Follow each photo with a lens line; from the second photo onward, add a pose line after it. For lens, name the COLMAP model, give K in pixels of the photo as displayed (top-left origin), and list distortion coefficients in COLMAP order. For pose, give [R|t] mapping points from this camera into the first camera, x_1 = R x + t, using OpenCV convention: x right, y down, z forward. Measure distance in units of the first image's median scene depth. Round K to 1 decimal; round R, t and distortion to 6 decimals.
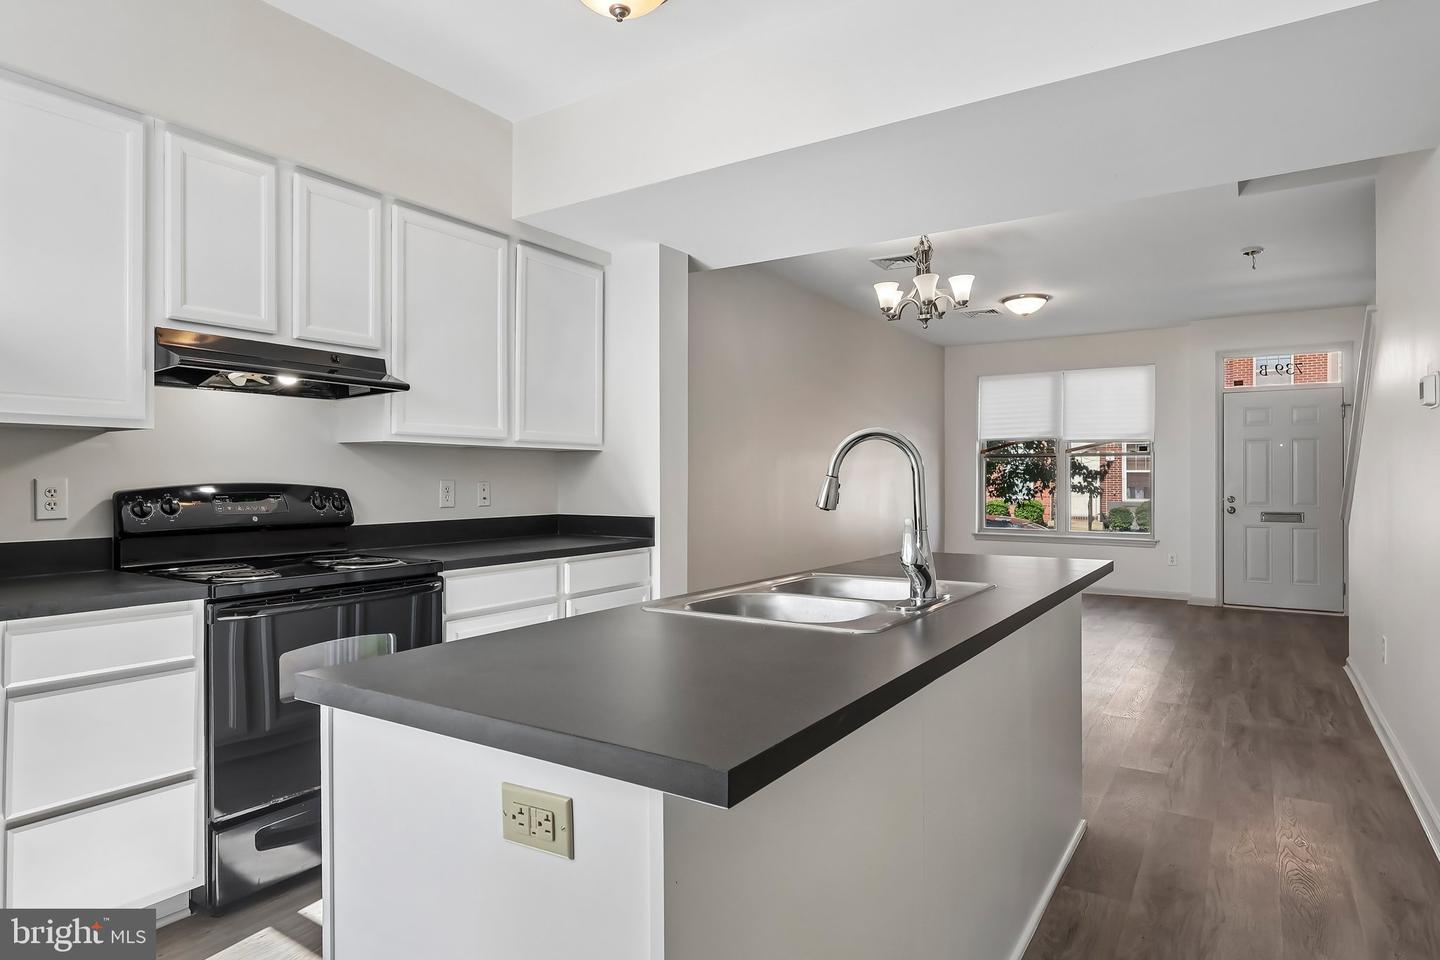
lens RADIAL K [[785.7, 0, 720.7], [0, 785.7, 478.5], [0, 0, 1]] dist [0.001294, -0.001936]
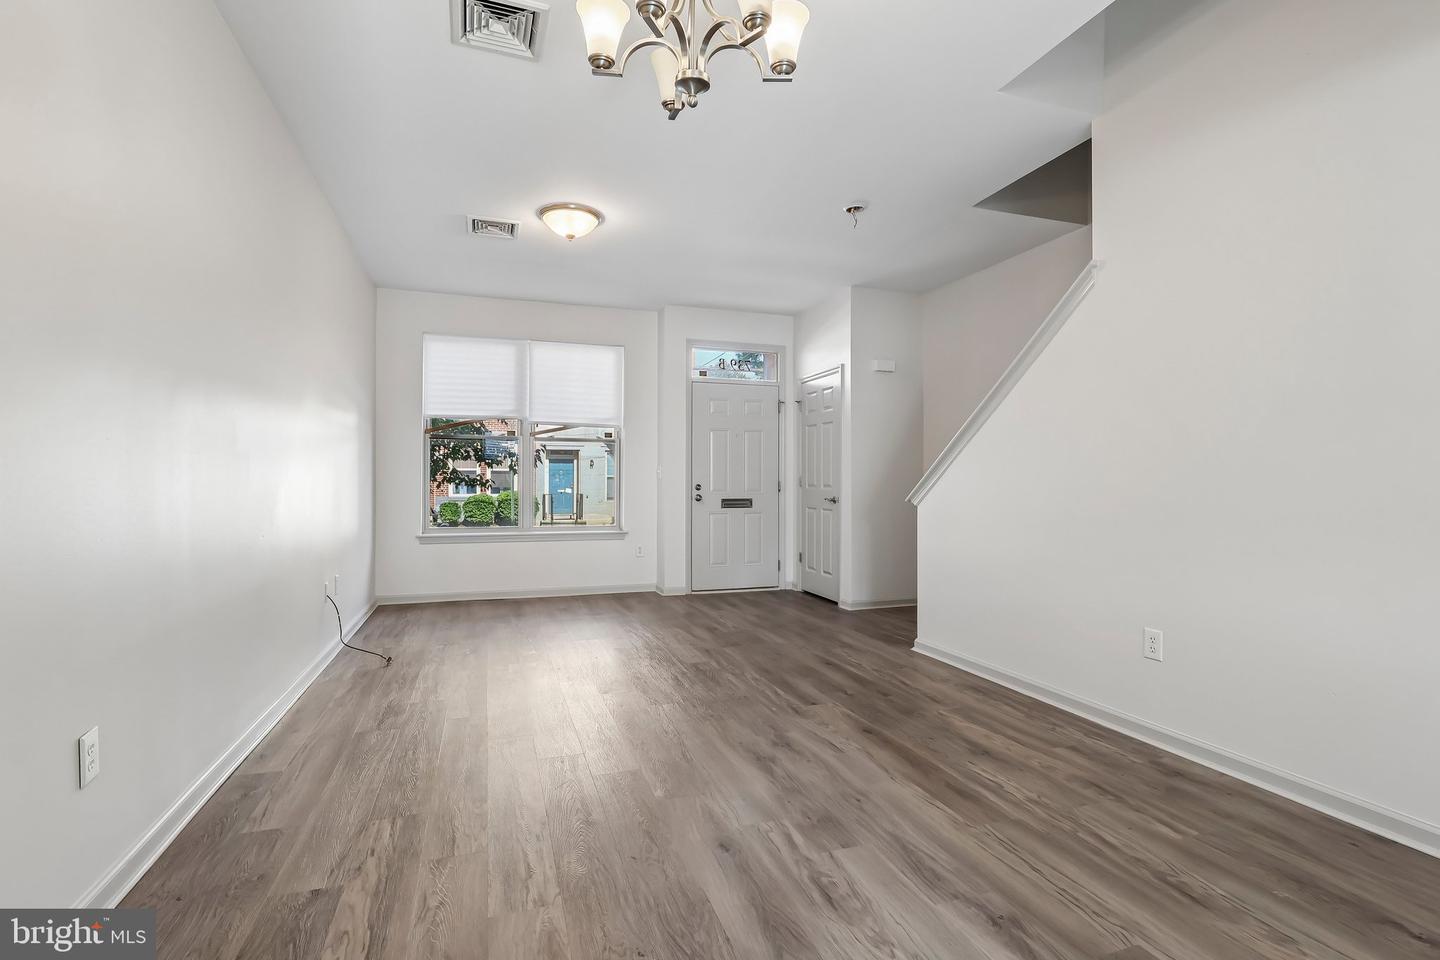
lens RADIAL K [[672.5, 0, 710.9], [0, 672.5, 481.1], [0, 0, 1]] dist [0.002687, -0.000941]
pose [[0.612056, 0.001703, 0.790813, -0.025780], [-0.003732, 0.999993, 0.000735, 0.017109], [-0.790806, -0.003402, 0.612057, 0.435278]]
